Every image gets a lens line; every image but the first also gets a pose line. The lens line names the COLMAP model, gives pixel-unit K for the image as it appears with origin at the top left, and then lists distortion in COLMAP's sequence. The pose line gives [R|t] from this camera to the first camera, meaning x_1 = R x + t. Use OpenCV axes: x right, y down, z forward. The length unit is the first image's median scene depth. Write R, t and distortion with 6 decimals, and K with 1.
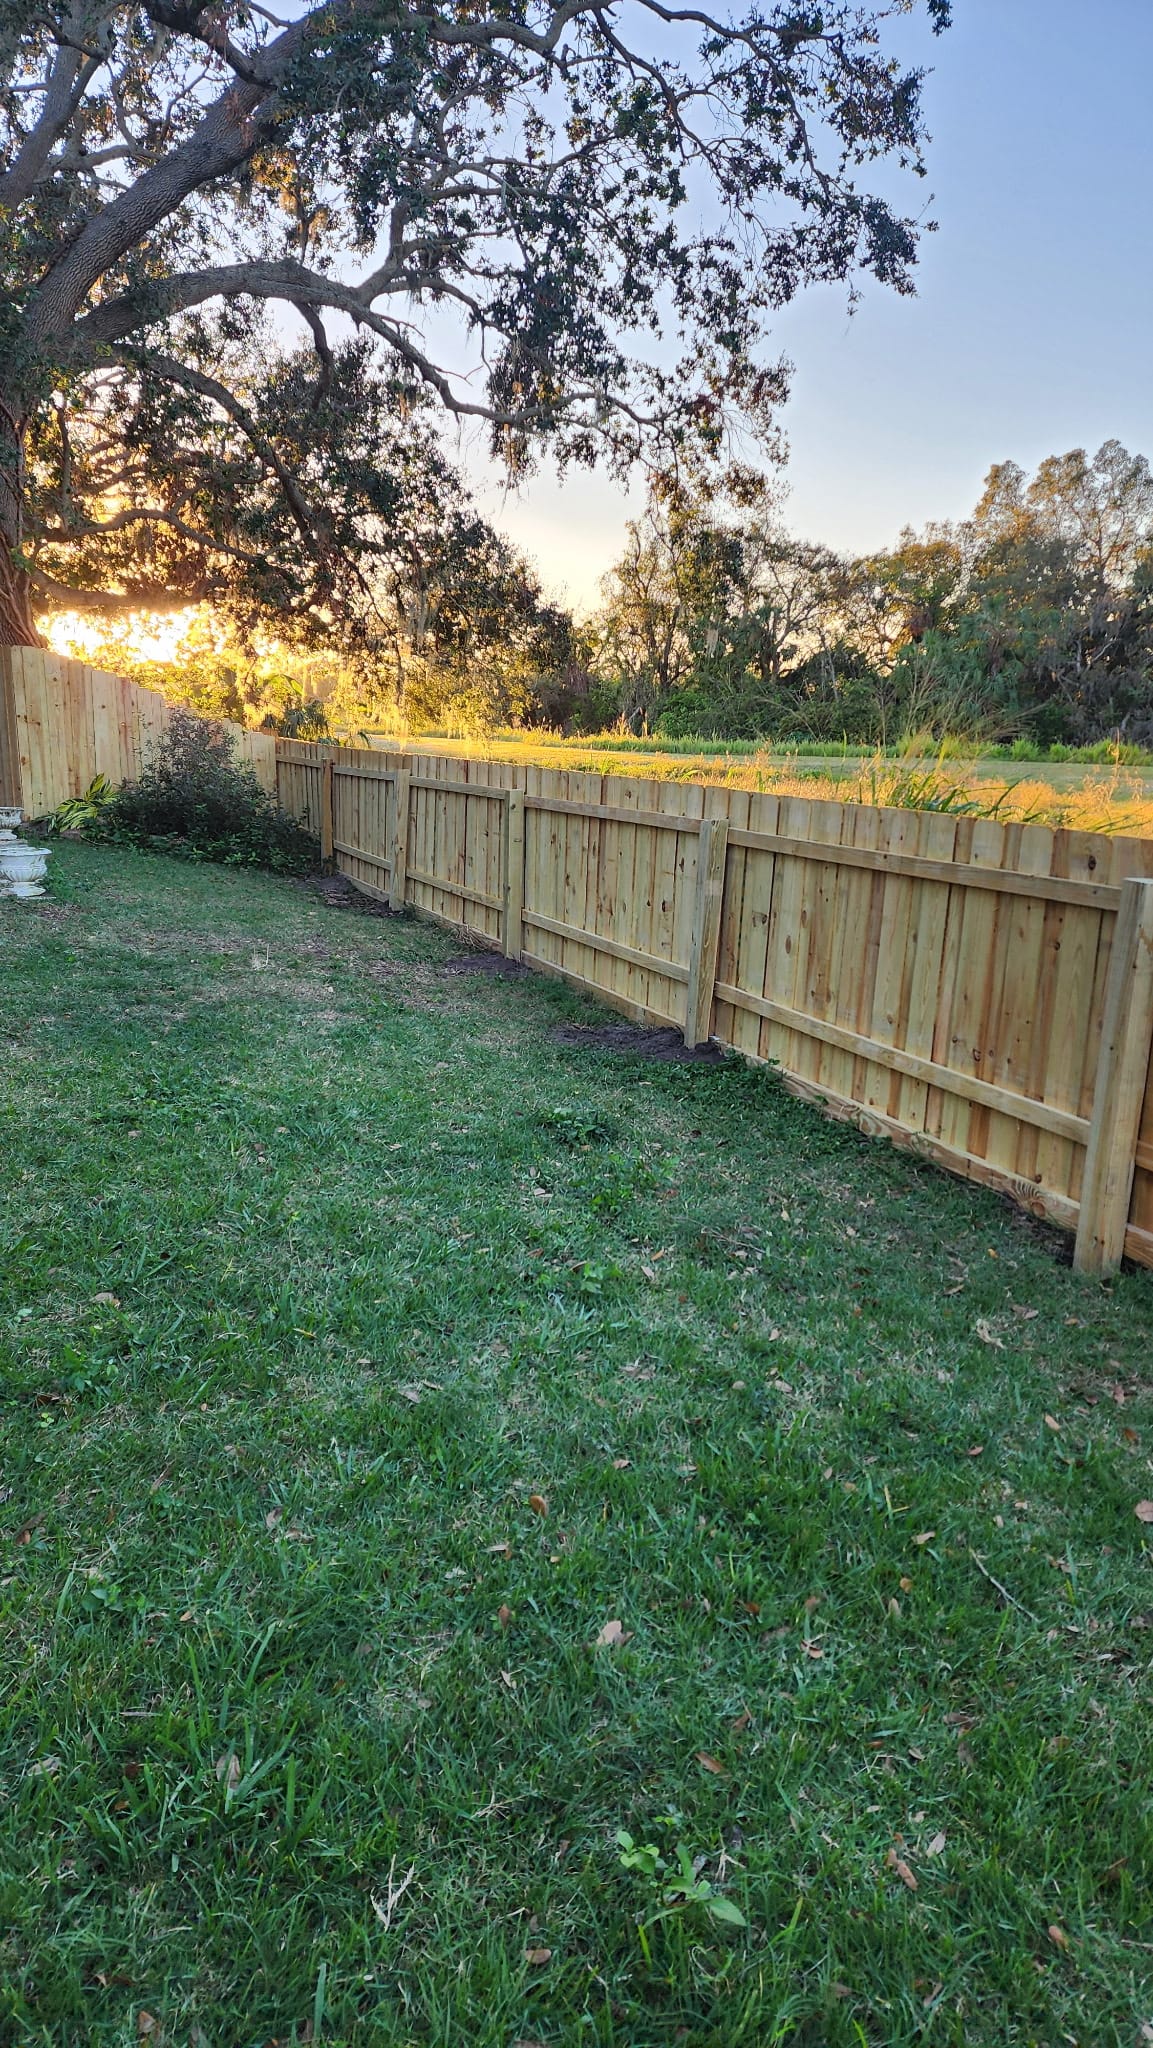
lens RADIAL K [[1428.8, 0, 575.1], [0, 1428.8, 977.9], [0, 0, 1]] dist [0.093798, -0.095674]
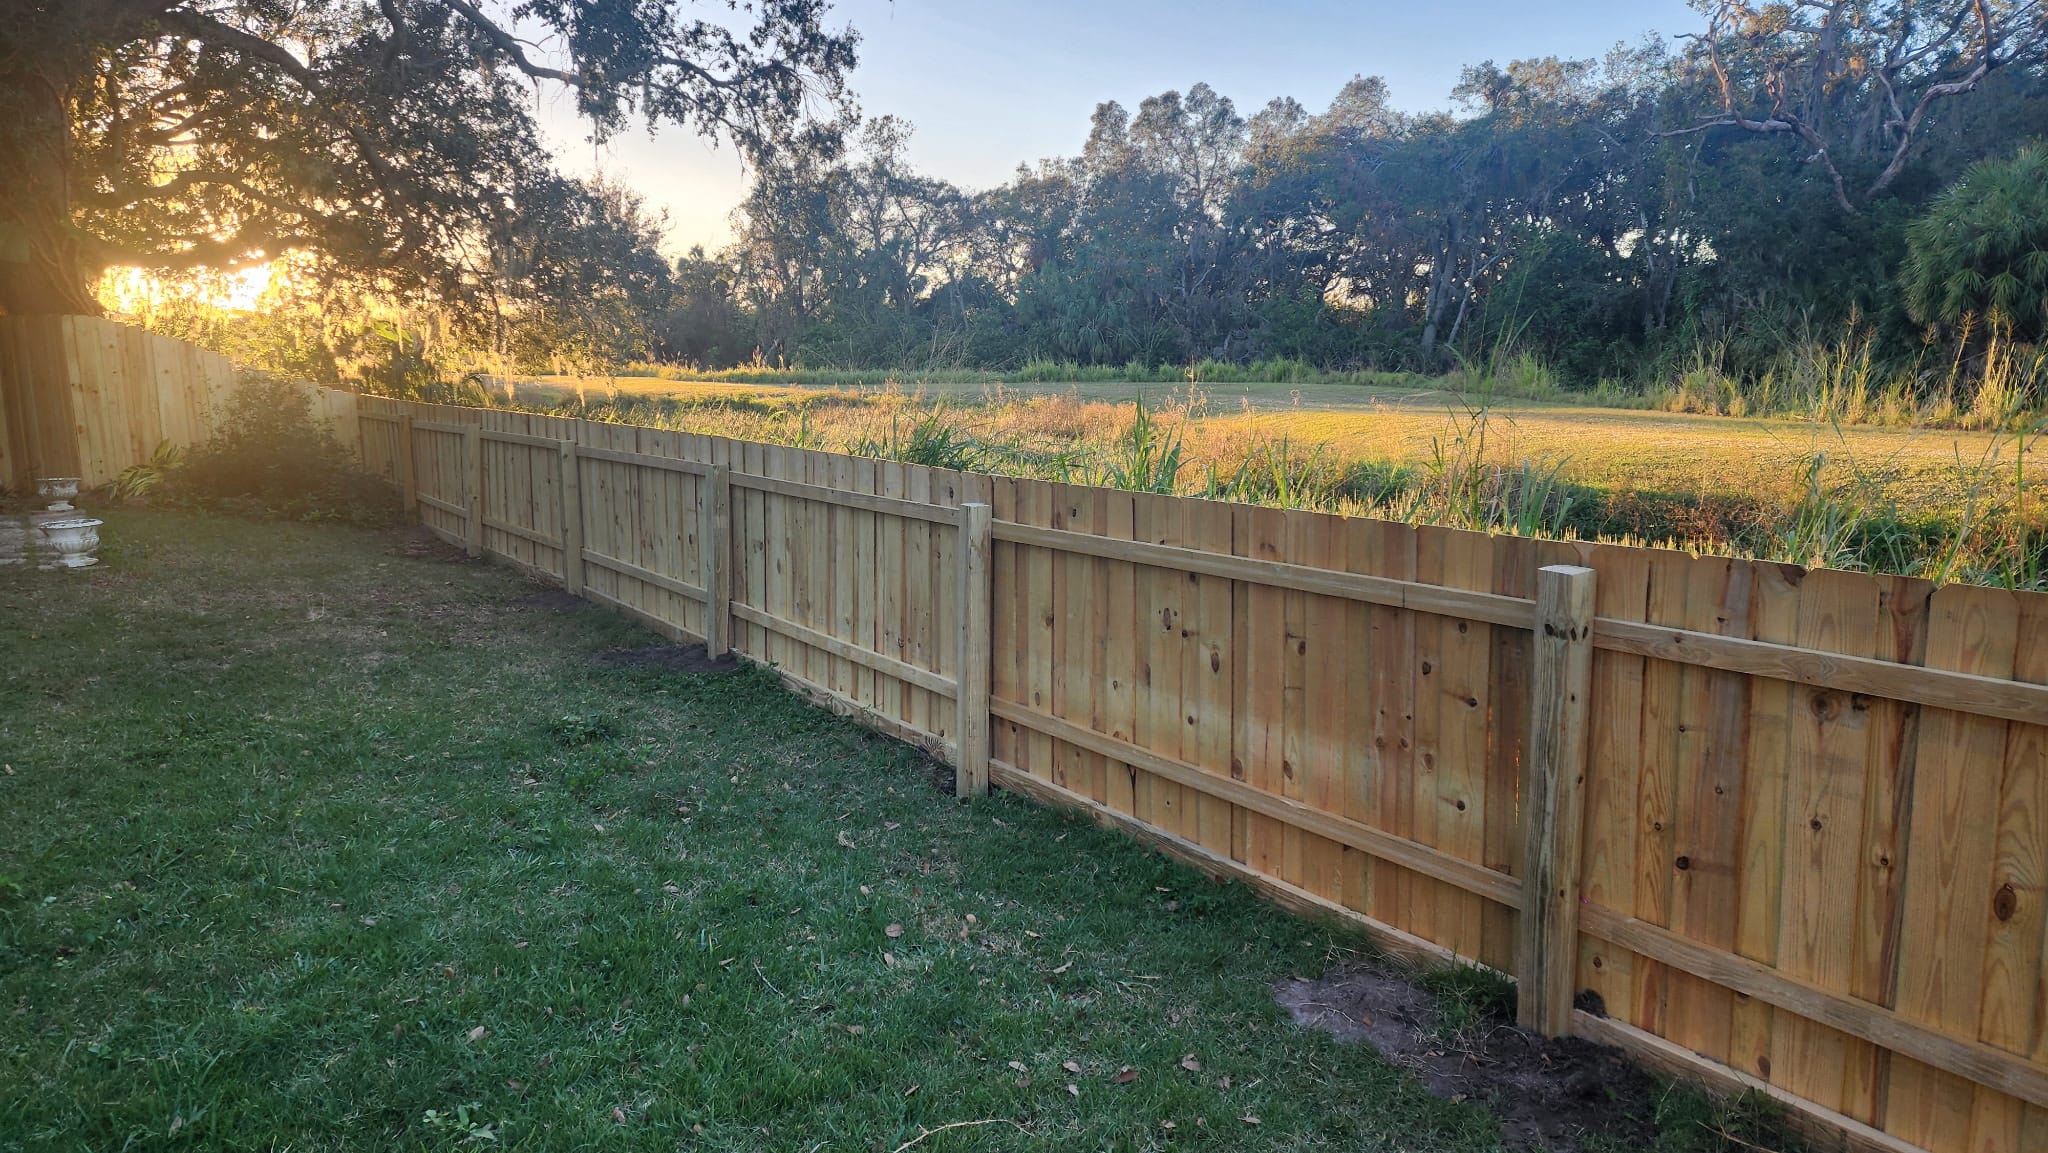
lens RADIAL K [[1428.8, 0, 1027.5], [0, 1428.8, 546.5], [0, 0, 1]] dist [0.093798, -0.095674]
pose [[0.978724, -0.061616, 0.195713, 0.060523], [0.069073, 0.997114, -0.031502, 0.006539], [-0.193207, 0.044350, 0.980155, -0.115308]]
